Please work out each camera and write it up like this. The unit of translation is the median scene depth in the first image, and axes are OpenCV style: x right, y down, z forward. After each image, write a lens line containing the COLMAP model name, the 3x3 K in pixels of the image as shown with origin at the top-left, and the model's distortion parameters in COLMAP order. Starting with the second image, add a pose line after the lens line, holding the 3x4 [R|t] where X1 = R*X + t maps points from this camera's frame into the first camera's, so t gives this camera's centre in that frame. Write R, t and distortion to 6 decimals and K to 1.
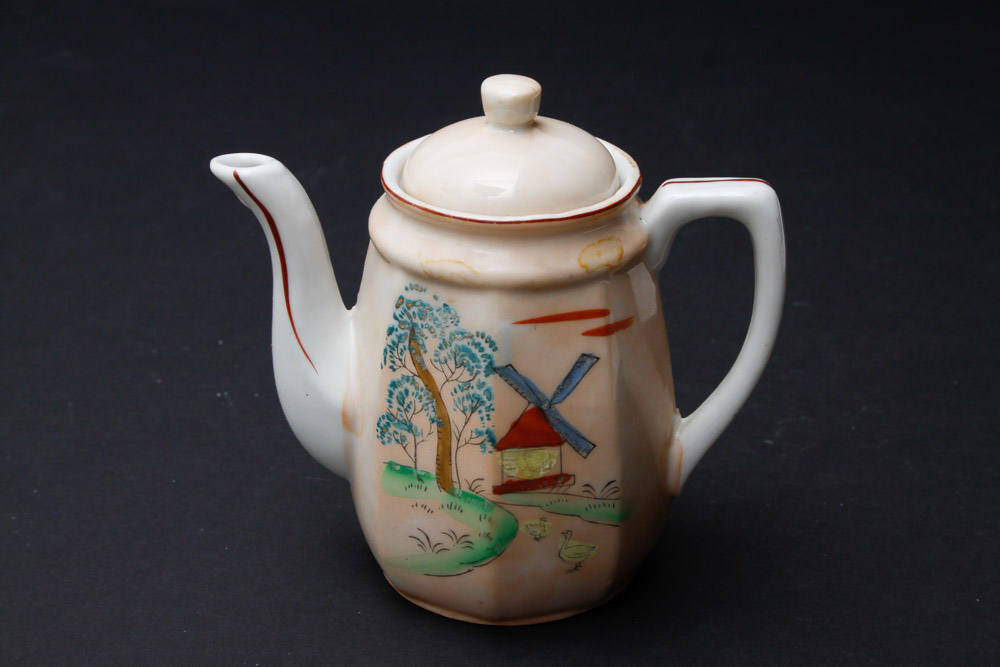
lens RADIAL K [[2607.8, 0, 509.1], [0, 2607.8, 325.9], [0, 0, 1]] dist [0.205086, 0.000000]
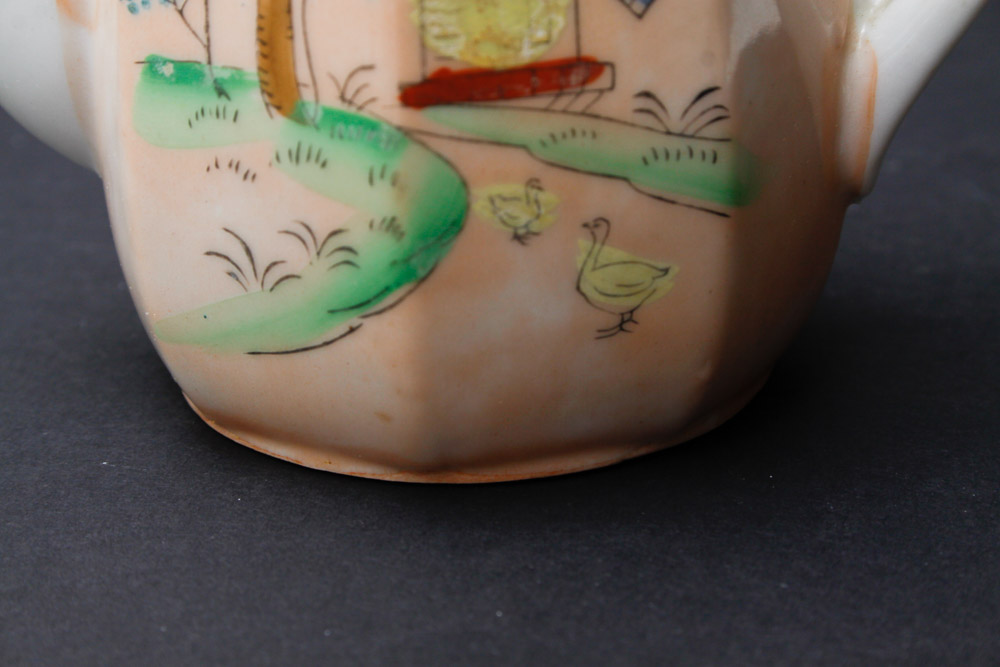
lens RADIAL K [[2293.6, 0, 503.8], [0, 2293.6, 335.7], [0, 0, 1]] dist [0.089715, 0.000000]
pose [[0.999220, -0.012521, -0.037441, 0.021023], [0.009590, 0.996950, -0.077458, 0.123053], [0.038297, 0.077038, 0.996292, 0.660847]]
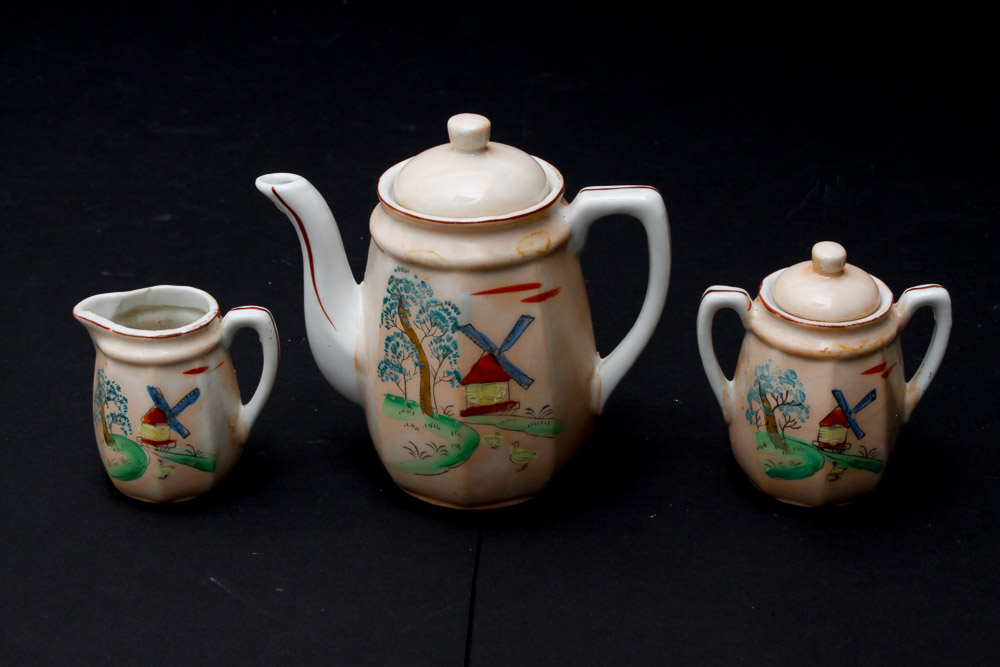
lens RADIAL K [[2170.5, 0, 498.9], [0, 2170.5, 330.8], [0, 0, 1]] dist [0.138204, 0.000000]
pose [[0.999213, -0.015577, -0.036480, 0.056831], [0.016832, 0.999268, 0.034344, -0.020659], [0.035918, -0.034931, 0.998744, -0.155523]]
